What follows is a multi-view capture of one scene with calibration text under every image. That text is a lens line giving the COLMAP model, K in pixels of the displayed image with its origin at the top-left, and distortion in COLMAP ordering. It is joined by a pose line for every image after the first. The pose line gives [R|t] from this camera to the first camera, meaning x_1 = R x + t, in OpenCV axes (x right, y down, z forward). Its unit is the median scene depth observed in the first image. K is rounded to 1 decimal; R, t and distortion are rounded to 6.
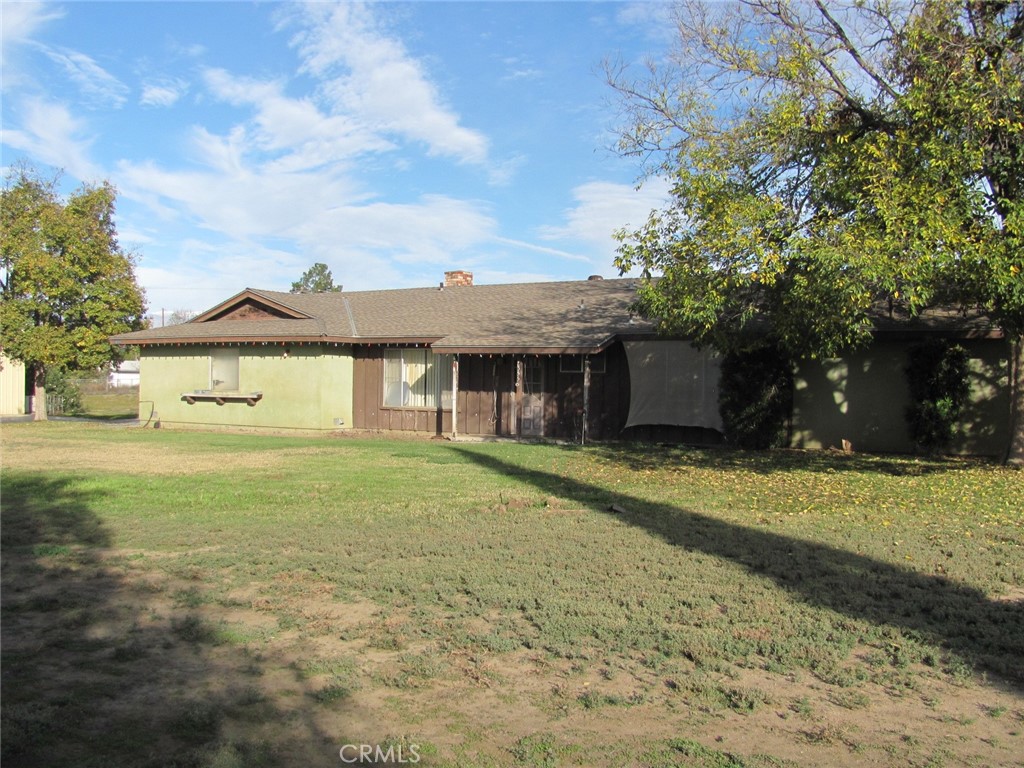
lens RADIAL K [[1073.7, 0, 512.0], [0, 1073.7, 384.0], [0, 0, 1]] dist [-0.151484, 0.004095]
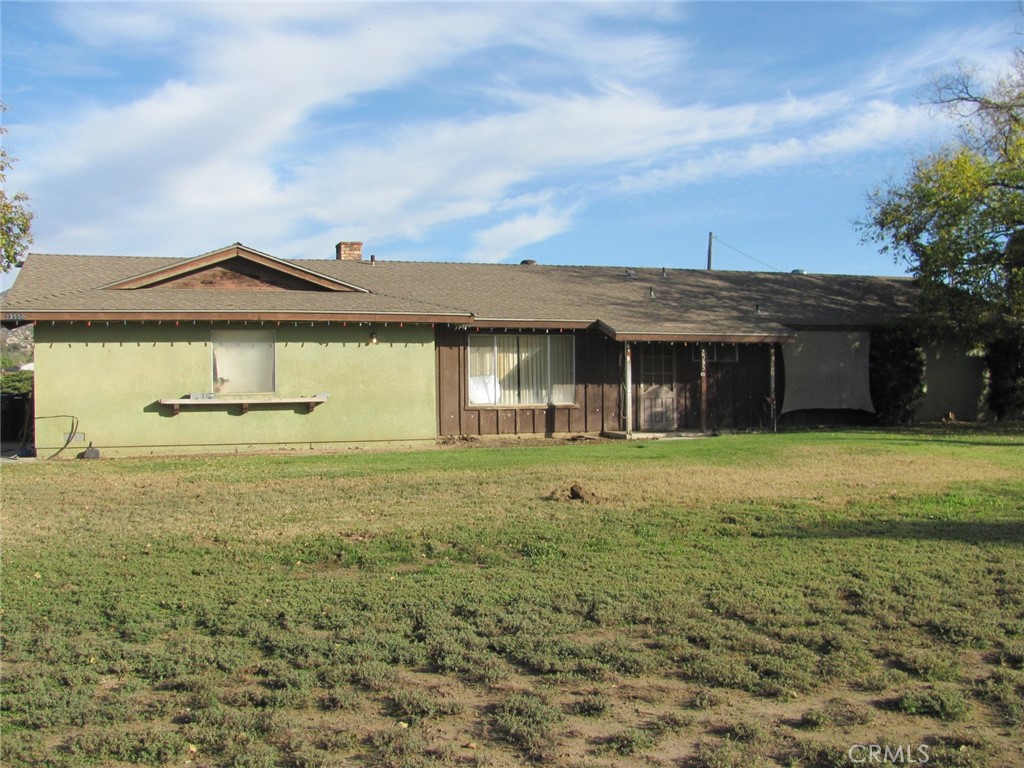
lens RADIAL K [[1073.7, 0, 512.0], [0, 1073.7, 384.0], [0, 0, 1]] dist [-0.151484, 0.004095]
pose [[0.615739, -0.019434, 0.787710, -0.741462], [0.019168, 0.999769, 0.009683, -0.003152], [-0.787717, 0.009136, 0.615970, 0.485378]]
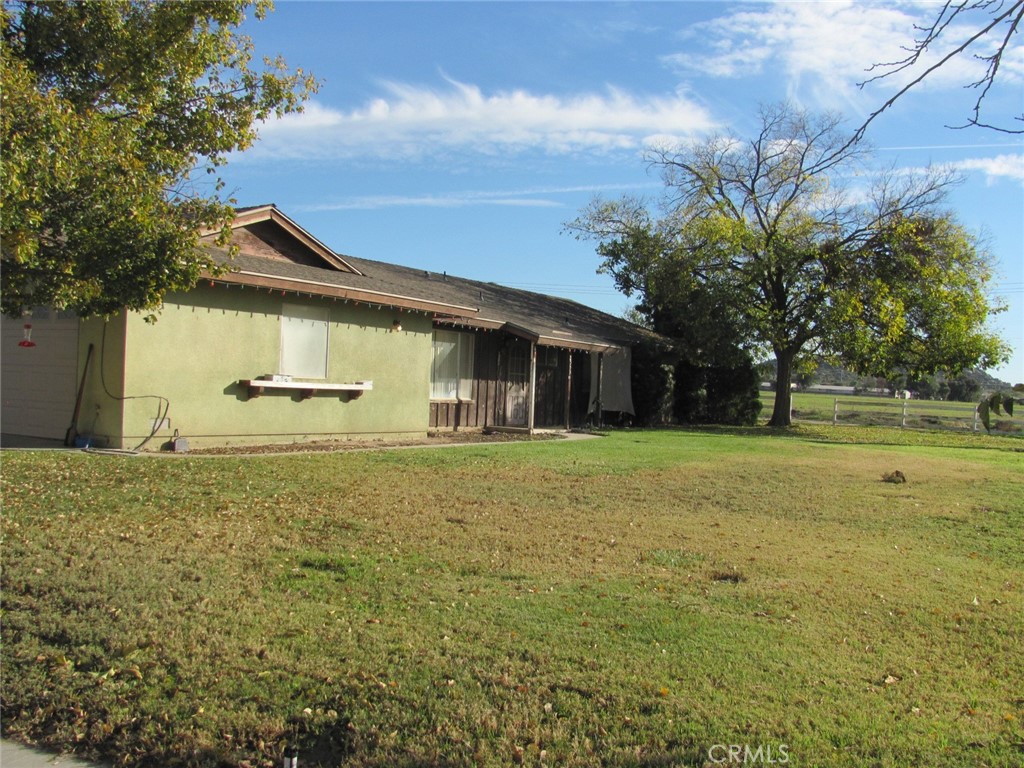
lens RADIAL K [[1073.7, 0, 512.0], [0, 1073.7, 384.0], [0, 0, 1]] dist [-0.151484, 0.004095]
pose [[-0.043515, -0.010522, 0.998997, -0.931411], [-0.042417, 0.999062, 0.008675, -0.000088], [-0.998152, -0.041997, -0.043921, 0.971416]]
